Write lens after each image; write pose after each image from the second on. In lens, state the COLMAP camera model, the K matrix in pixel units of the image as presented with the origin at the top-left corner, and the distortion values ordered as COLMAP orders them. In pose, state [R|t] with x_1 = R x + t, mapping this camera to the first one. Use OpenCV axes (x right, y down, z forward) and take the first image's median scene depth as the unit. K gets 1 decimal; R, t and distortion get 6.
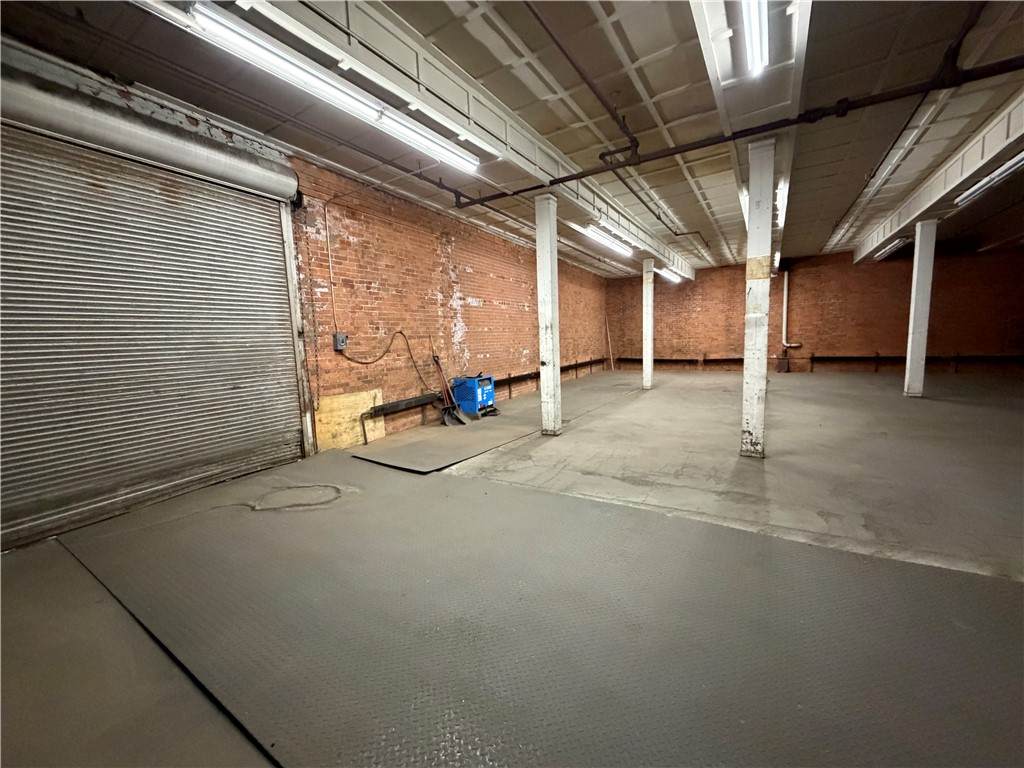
lens RADIAL K [[408.3, 0, 508.9], [0, 408.3, 385.9], [0, 0, 1]] dist [0.001731, 0.000096]
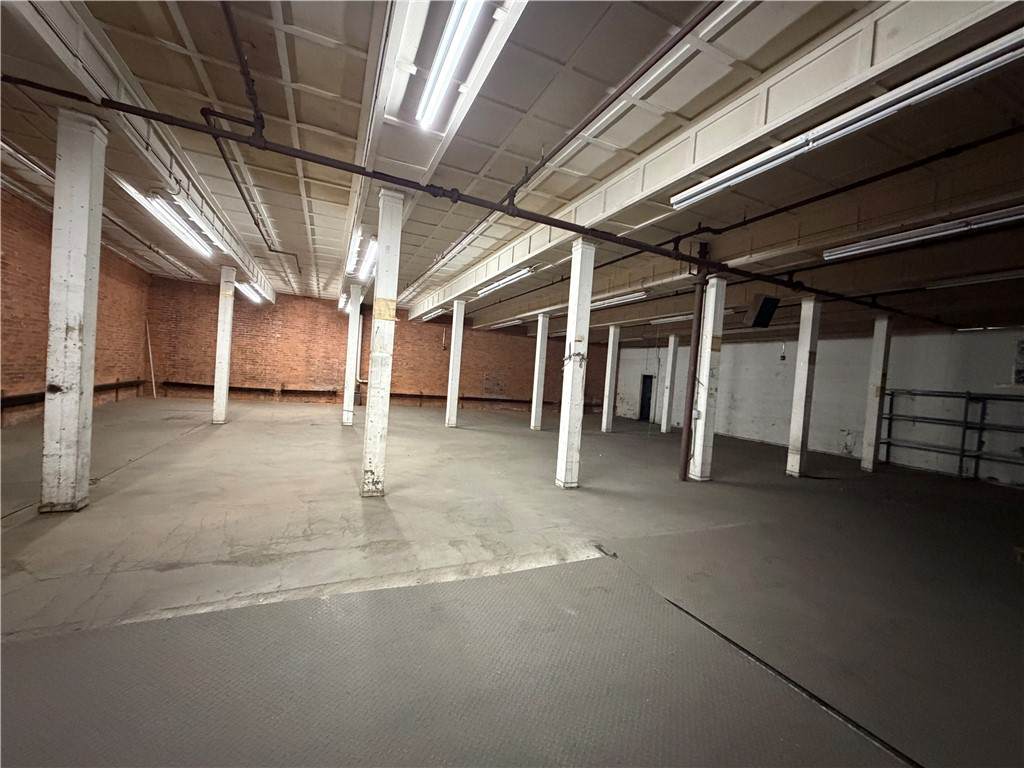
lens RADIAL K [[408.3, 0, 508.9], [0, 408.3, 385.9], [0, 0, 1]] dist [0.001731, 0.000096]
pose [[0.545635, 0.058956, 0.835947, -0.050542], [0.000482, 0.997500, -0.070665, -0.017560], [-0.838023, 0.038960, 0.544242, 0.140117]]
